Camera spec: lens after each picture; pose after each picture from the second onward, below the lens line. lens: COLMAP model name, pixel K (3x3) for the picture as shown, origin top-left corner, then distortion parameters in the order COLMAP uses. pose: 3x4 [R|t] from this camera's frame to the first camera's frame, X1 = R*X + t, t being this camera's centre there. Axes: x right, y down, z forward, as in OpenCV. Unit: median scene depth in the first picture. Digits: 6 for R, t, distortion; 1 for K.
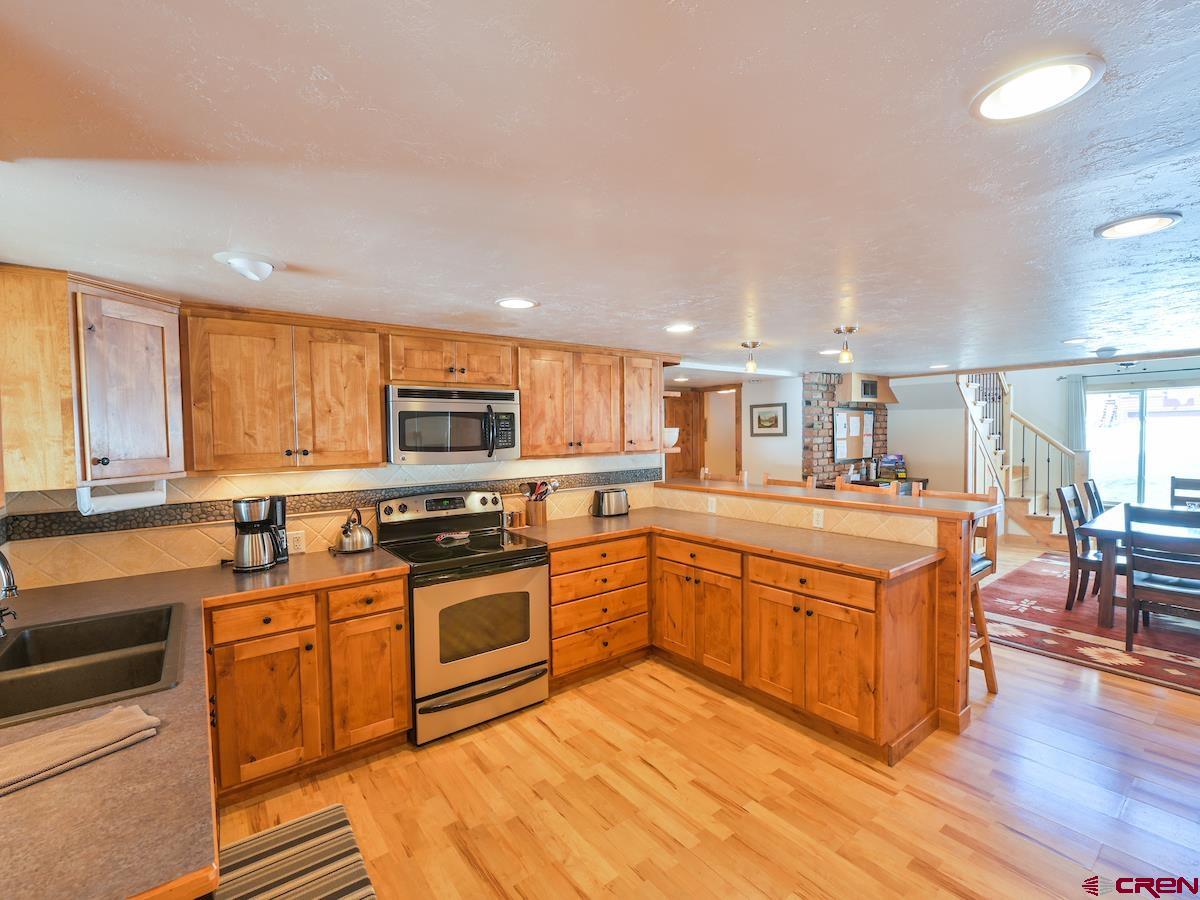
lens RADIAL K [[527.0, 0, 591.3], [0, 527.0, 450.9], [0, 0, 1]] dist [-0.015539, 0.000133]
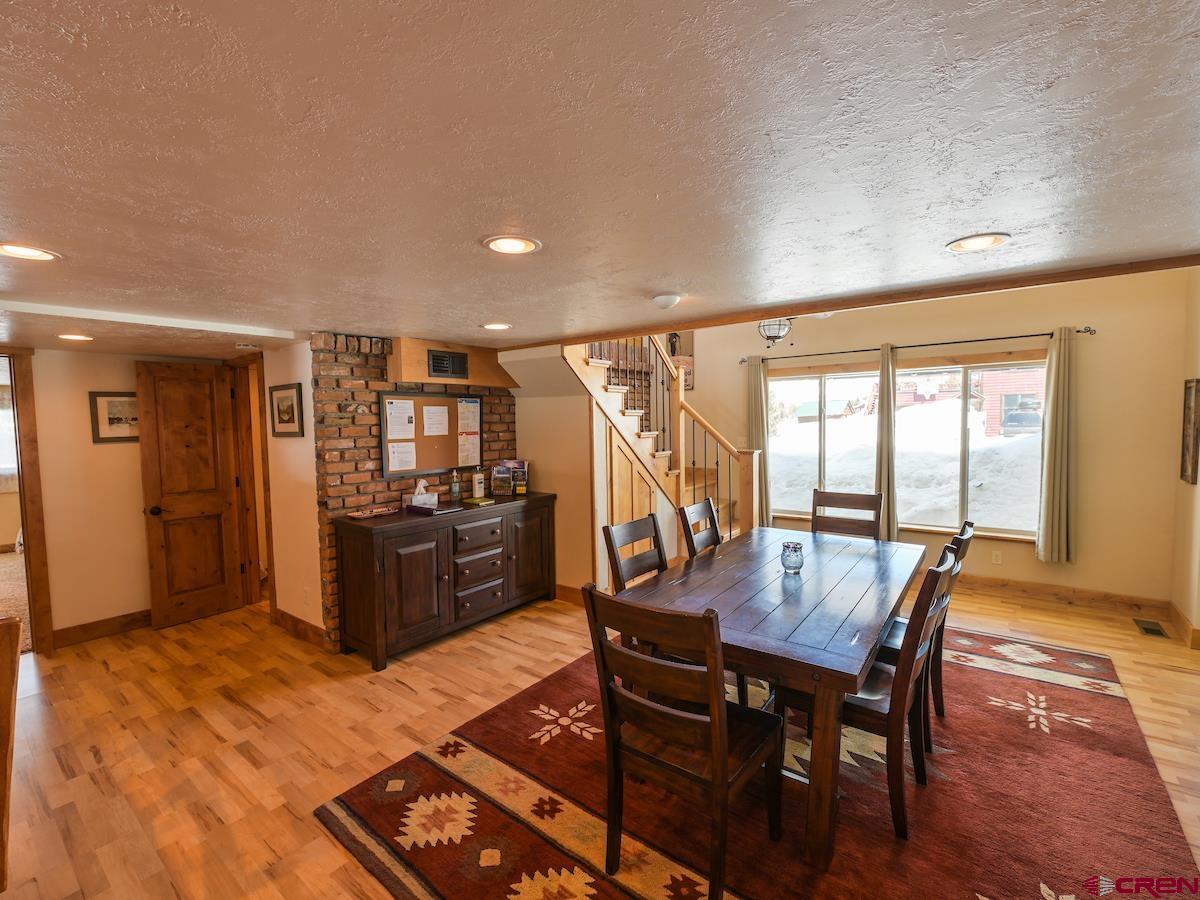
lens RADIAL K [[527.0, 0, 594.5], [0, 527.0, 451.0], [0, 0, 1]] dist [-0.015539, 0.000133]
pose [[0.961897, -0.015867, 0.272953, 0.921910], [0.011849, 0.999796, 0.016363, -0.030430], [-0.273157, -0.012505, 0.961888, 0.541563]]
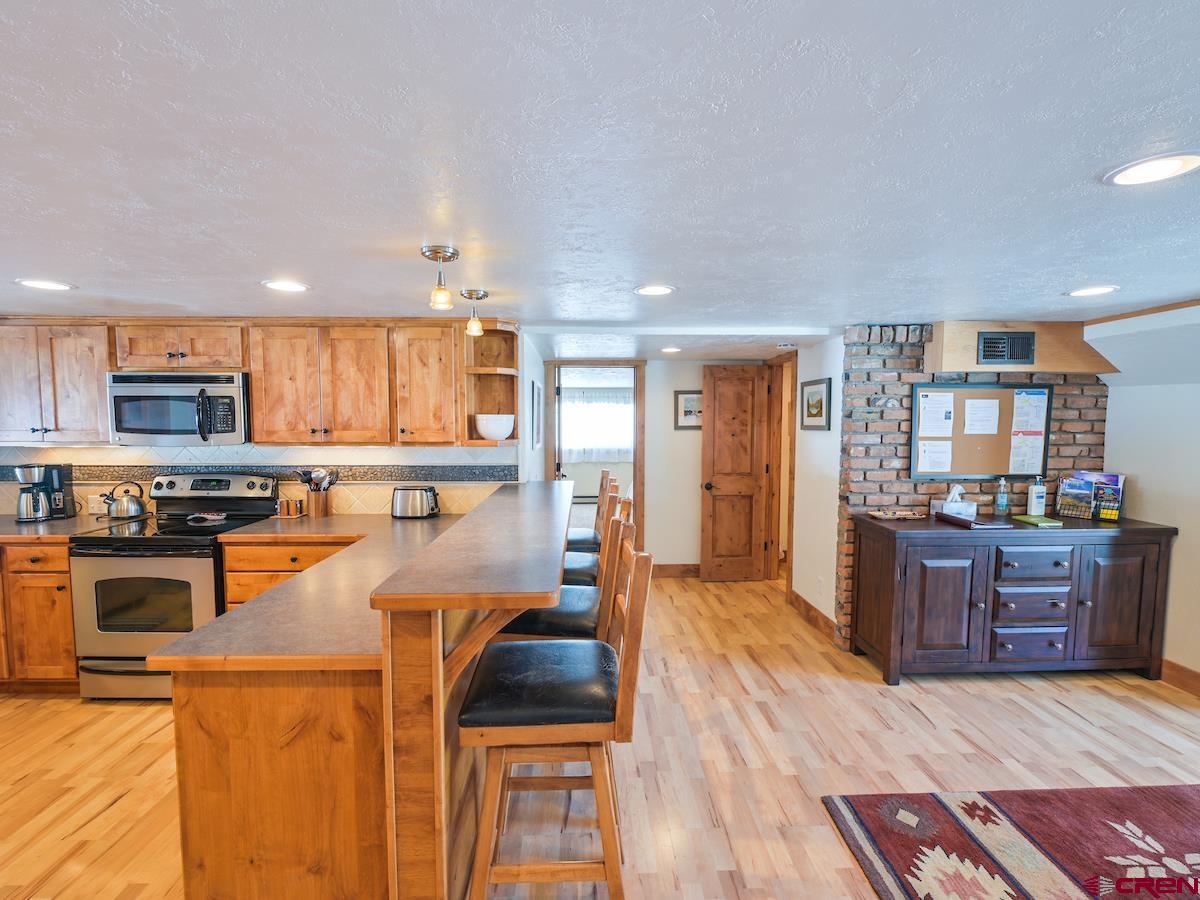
lens RADIAL K [[527.0, 0, 581.9], [0, 527.0, 450.4], [0, 0, 1]] dist [-0.015539, 0.000133]
pose [[0.816723, 0.050777, -0.574791, 0.855743], [-0.035861, 0.998662, 0.037267, -0.029816], [0.575915, -0.009824, 0.817451, 0.541552]]
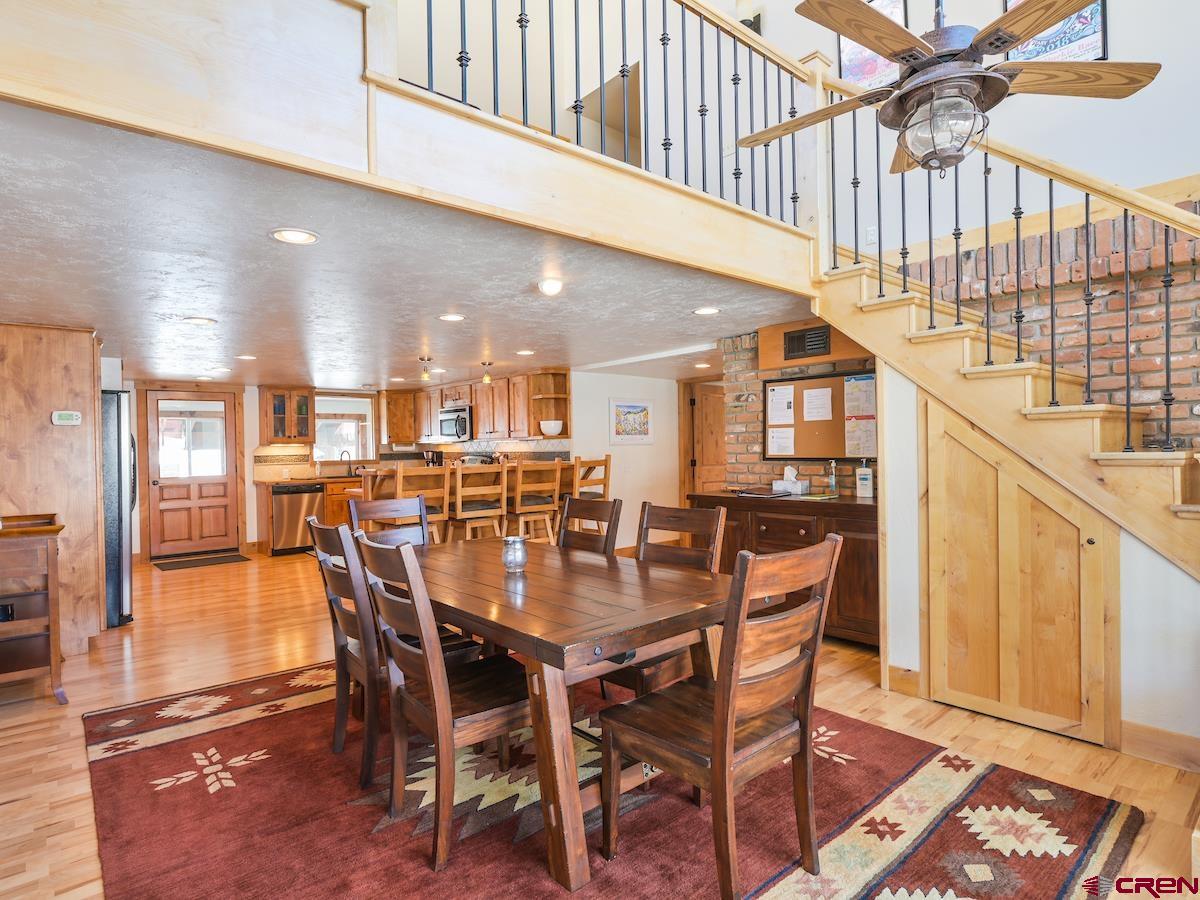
lens RADIAL K [[648.3, 0, 602.6], [0, 648.3, 450.2], [0, 0, 1]] dist [-0.014456, -0.000227]
pose [[0.072616, 0.021278, -0.997133, 2.225561], [-0.021589, 0.999572, 0.019758, -0.005616], [0.997126, 0.020092, 0.073044, 1.250726]]
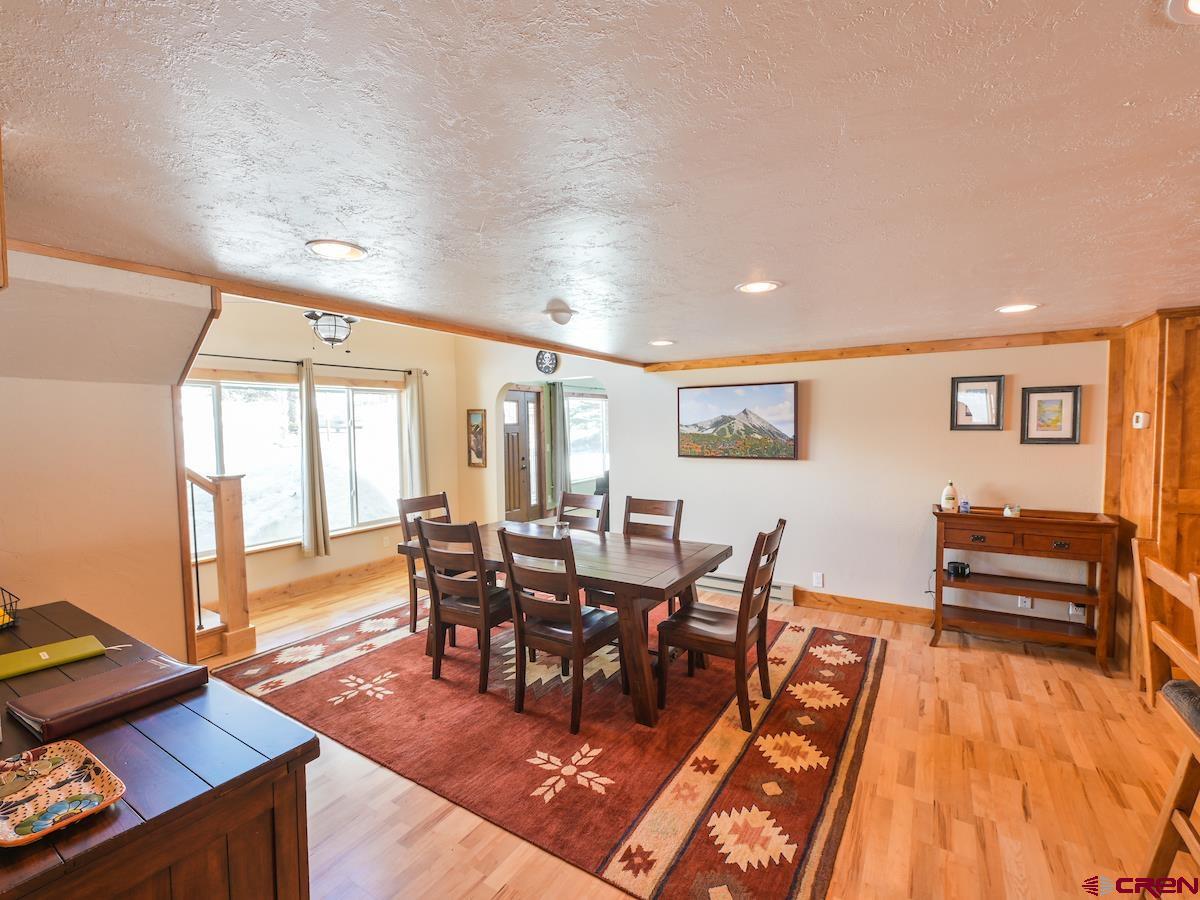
lens RADIAL K [[527.0, 0, 598.0], [0, 527.0, 453.6], [0, 0, 1]] dist [-0.015539, 0.000133]
pose [[-0.356753, -0.030249, 0.933709, 0.442532], [0.054273, 0.997116, 0.053040, -0.062065], [-0.932621, 0.069597, -0.354082, 1.488095]]
